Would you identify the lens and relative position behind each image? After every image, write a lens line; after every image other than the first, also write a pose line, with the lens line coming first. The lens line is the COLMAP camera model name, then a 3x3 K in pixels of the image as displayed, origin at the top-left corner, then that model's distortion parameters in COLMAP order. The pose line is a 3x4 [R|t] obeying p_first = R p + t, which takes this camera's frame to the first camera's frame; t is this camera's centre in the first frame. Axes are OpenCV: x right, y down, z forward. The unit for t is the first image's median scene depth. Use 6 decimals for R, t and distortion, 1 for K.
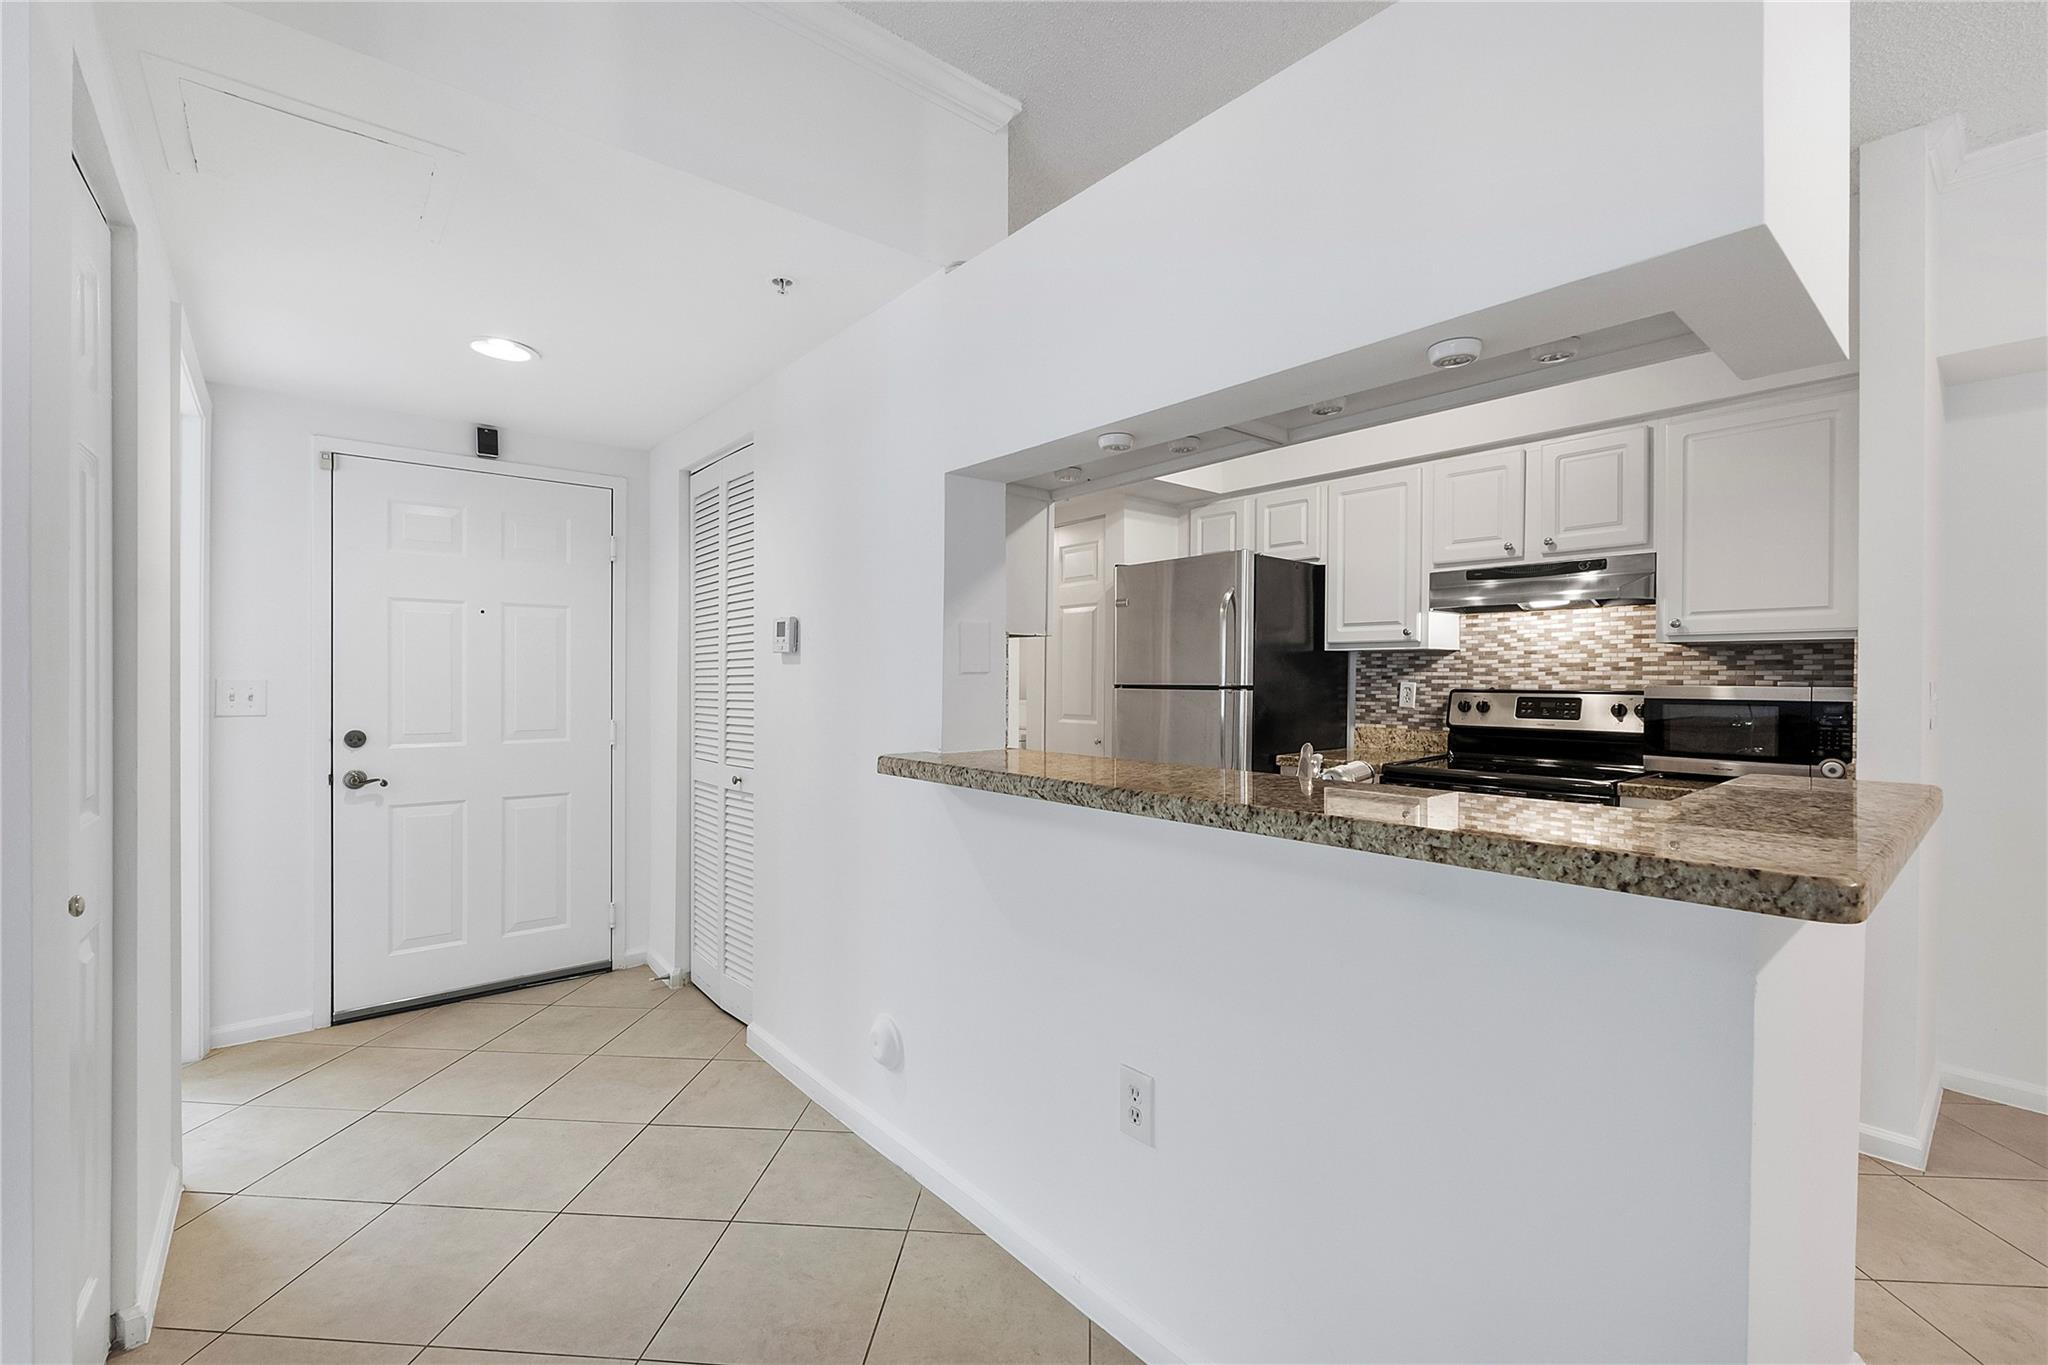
lens RADIAL K [[867.2, 0, 1026.1], [0, 867.2, 686.8], [0, 0, 1]] dist [-0.002981, -0.000704]
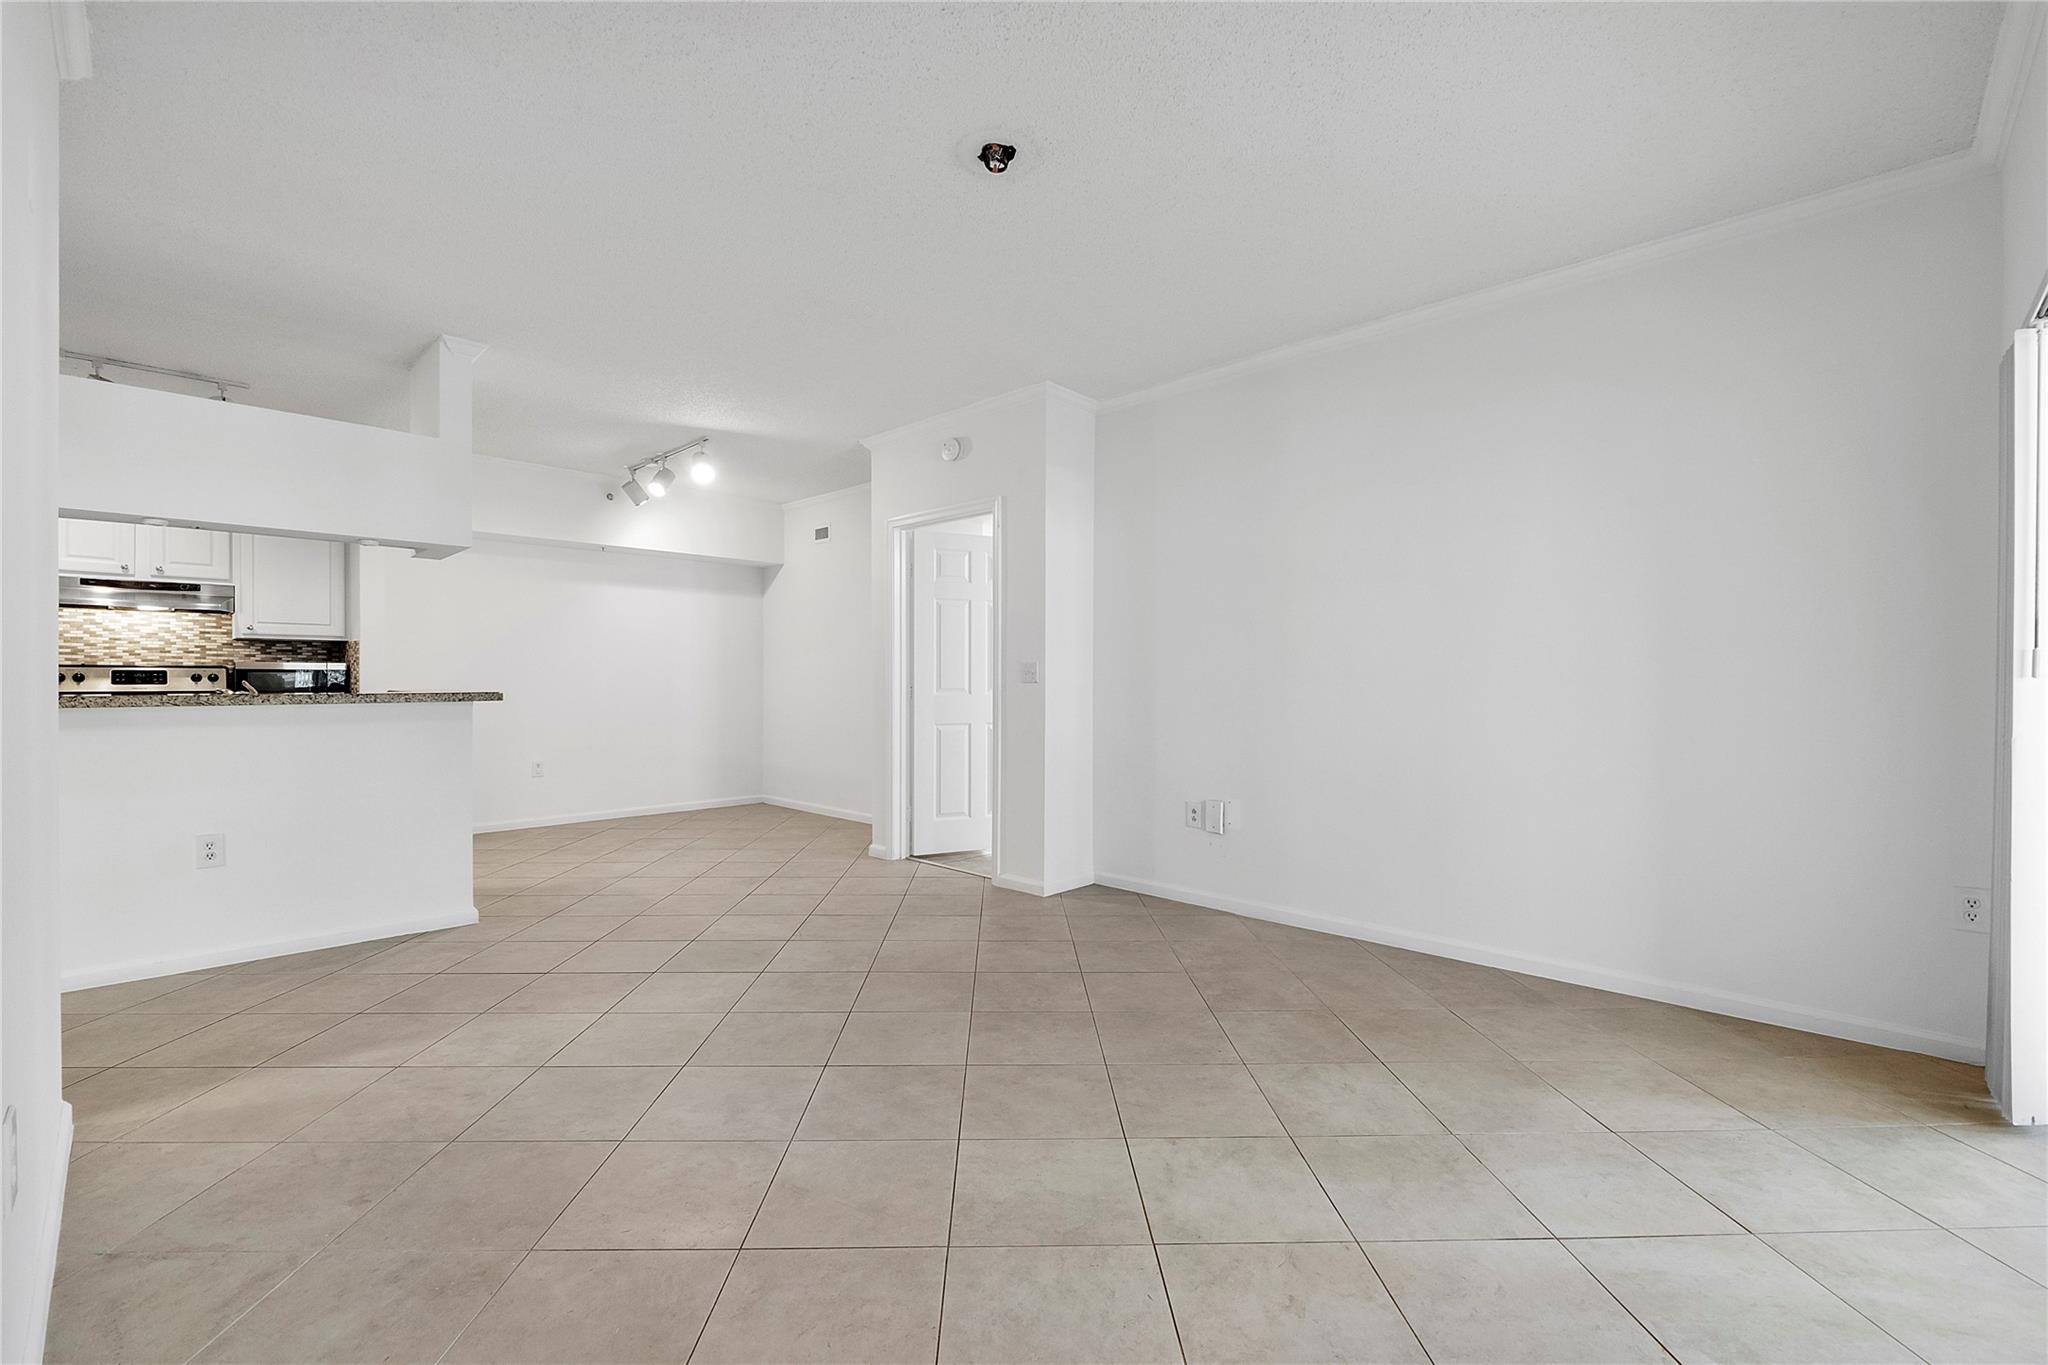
lens RADIAL K [[867.2, 0, 1026.1], [0, 867.2, 686.8], [0, 0, 1]] dist [-0.002981, -0.000704]
pose [[-0.105869, -0.008888, 0.994340, -1.070827], [0.011029, 0.999888, 0.010112, 0.044357], [-0.994319, 0.012038, -0.105759, -0.366818]]
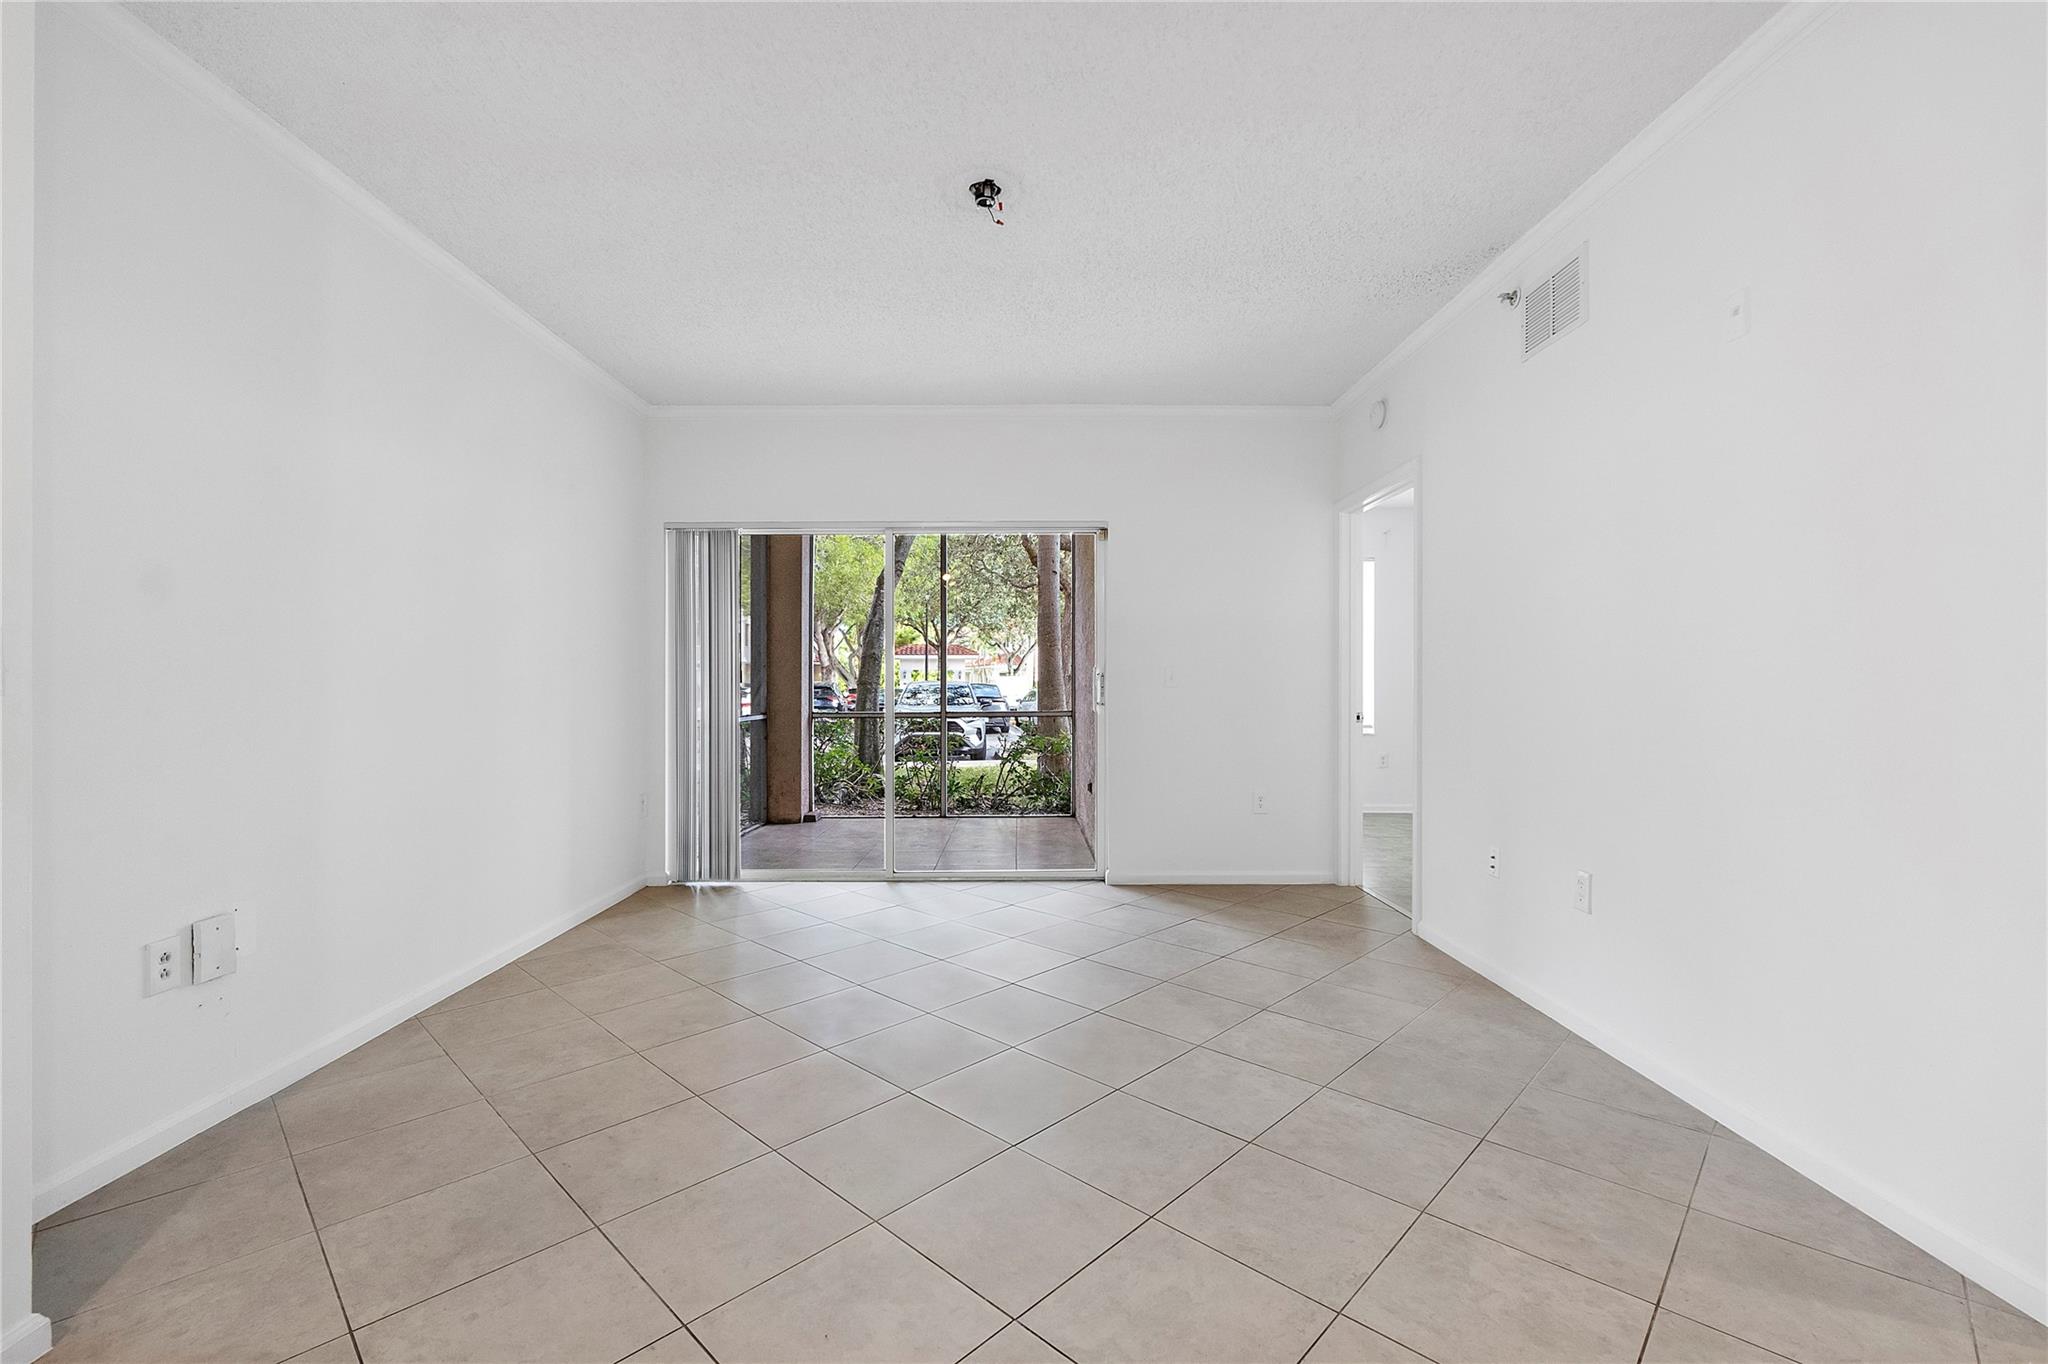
lens RADIAL K [[867.2, 0, 1026.1], [0, 867.2, 686.3], [0, 0, 1]] dist [-0.002981, -0.000704]
pose [[-0.633628, -0.000568, -0.773638, 0.345853], [-0.011105, 0.999903, 0.008361, 0.039973], [0.773558, 0.013889, -0.633573, 0.139738]]
